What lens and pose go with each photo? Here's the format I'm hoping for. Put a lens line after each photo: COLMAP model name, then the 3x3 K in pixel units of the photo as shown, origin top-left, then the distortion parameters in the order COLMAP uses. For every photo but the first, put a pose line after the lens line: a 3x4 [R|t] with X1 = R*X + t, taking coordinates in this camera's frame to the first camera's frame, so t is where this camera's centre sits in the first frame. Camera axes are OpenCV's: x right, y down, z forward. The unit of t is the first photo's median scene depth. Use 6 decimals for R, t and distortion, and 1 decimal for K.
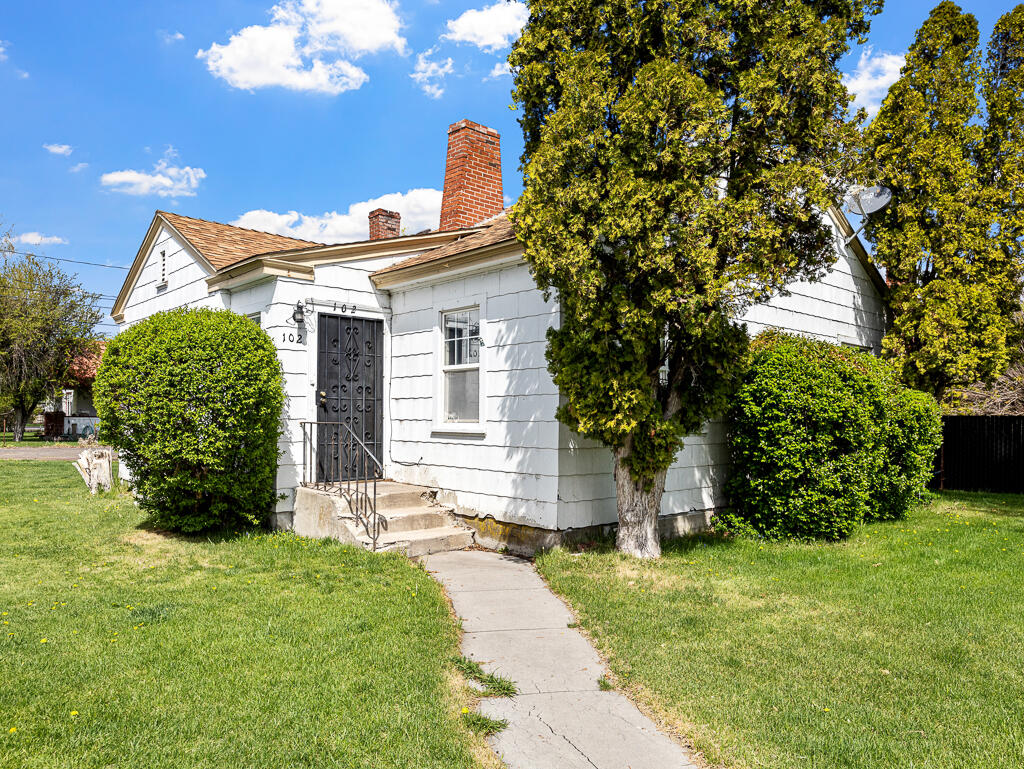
lens RADIAL K [[686.1, 0, 512.0], [0, 686.1, 387.1], [0, 0, 1]] dist [-0.008291, -0.001850]
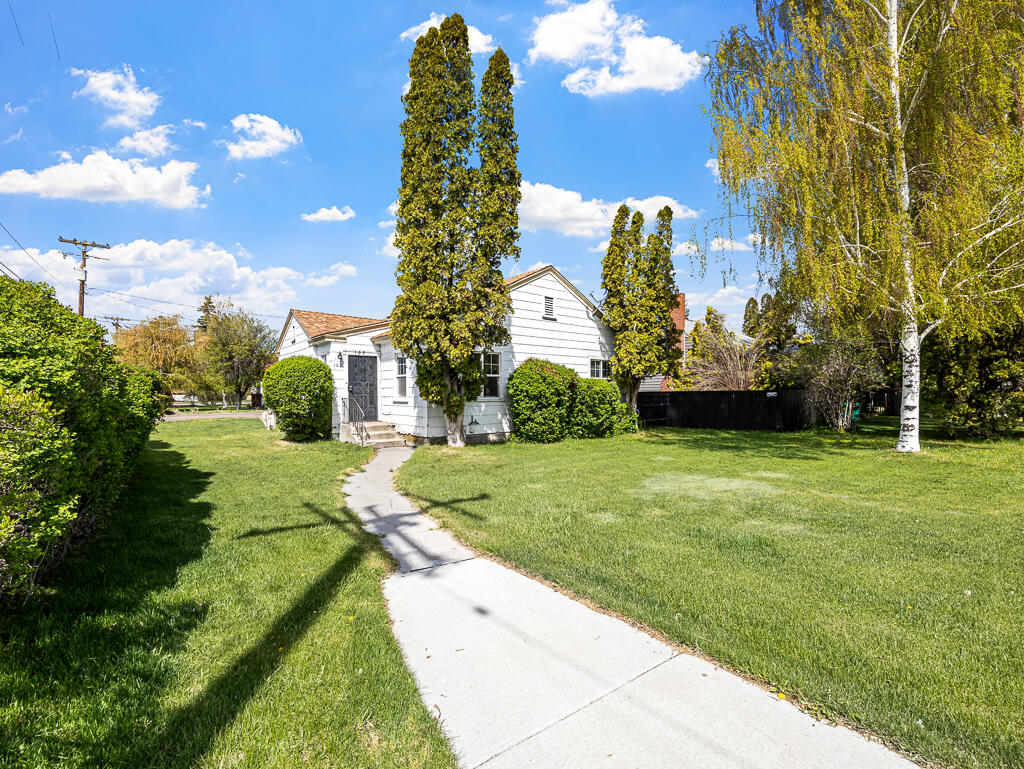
lens RADIAL K [[441.8, 0, 512.5], [0, 441.8, 377.0], [0, 0, 1]] dist [-0.004428, 0.000002]
pose [[0.997444, -0.014311, -0.070009, 0.438307], [0.014857, 0.999863, 0.007286, -0.029840], [0.069895, -0.008308, 0.997520, -0.589443]]
